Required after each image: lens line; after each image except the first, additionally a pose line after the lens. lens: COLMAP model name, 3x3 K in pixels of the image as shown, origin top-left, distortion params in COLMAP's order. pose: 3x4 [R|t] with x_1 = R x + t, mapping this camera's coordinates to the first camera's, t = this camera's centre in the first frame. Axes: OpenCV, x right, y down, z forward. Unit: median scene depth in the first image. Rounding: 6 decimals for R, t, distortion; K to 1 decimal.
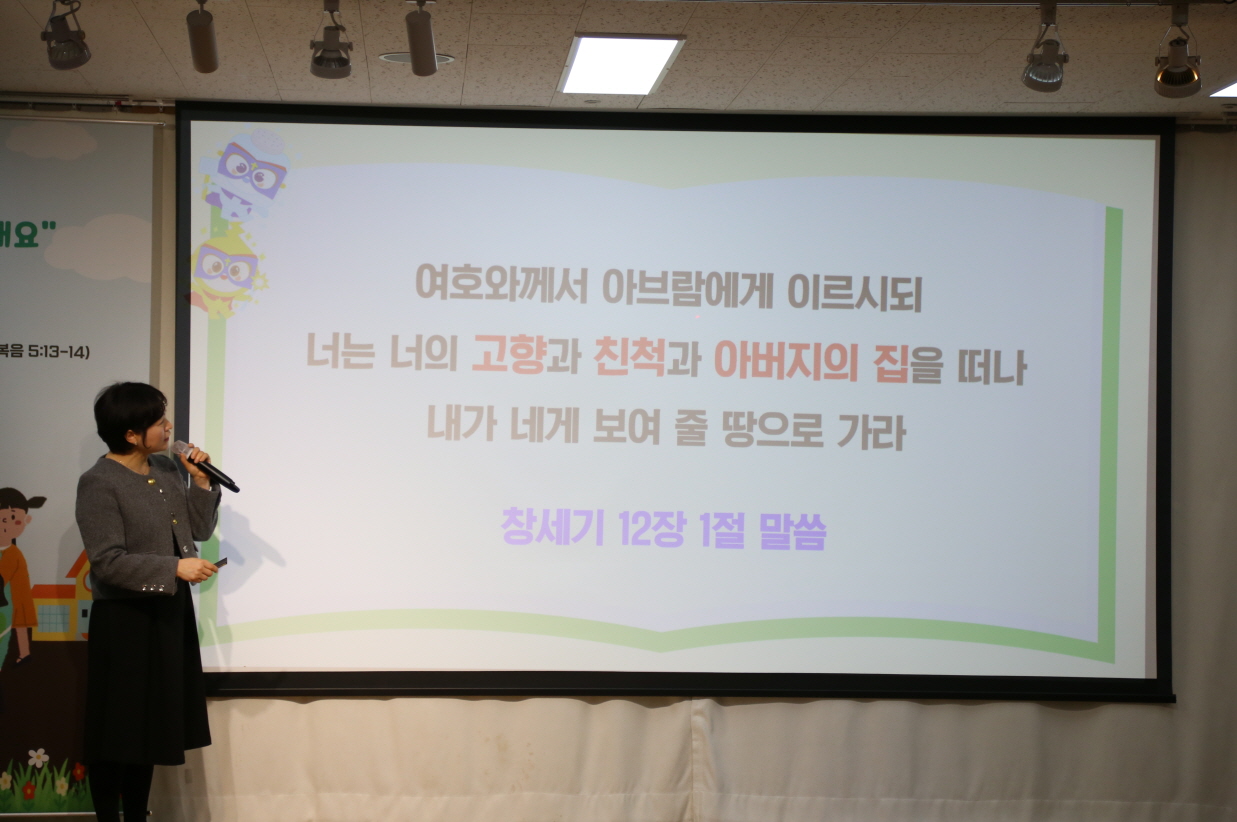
lens RADIAL K [[3179.5, 0, 634.6], [0, 3179.5, 413.3], [0, 0, 1]] dist [0.560256, 0.000000]
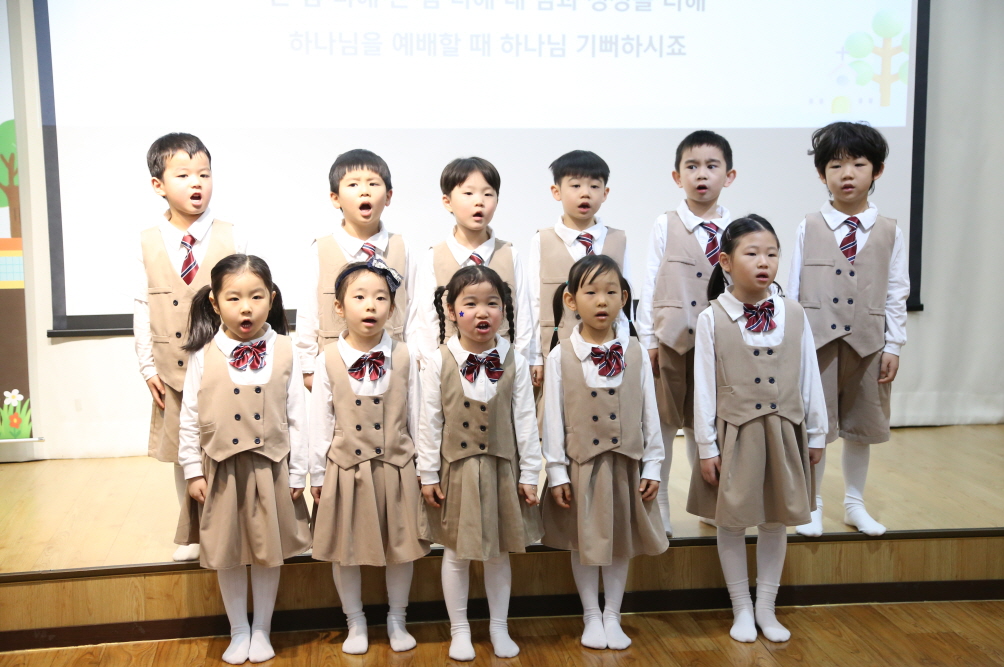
lens RADIAL K [[1502.5, 0, 528.5], [0, 1502.5, 355.4], [0, 0, 1]] dist [0.178505, 0.000000]
pose [[0.996074, -0.032360, 0.082393, -0.025041], [0.018777, 0.986845, 0.160574, 0.012597], [-0.086505, -0.158397, 0.983579, 0.457471]]
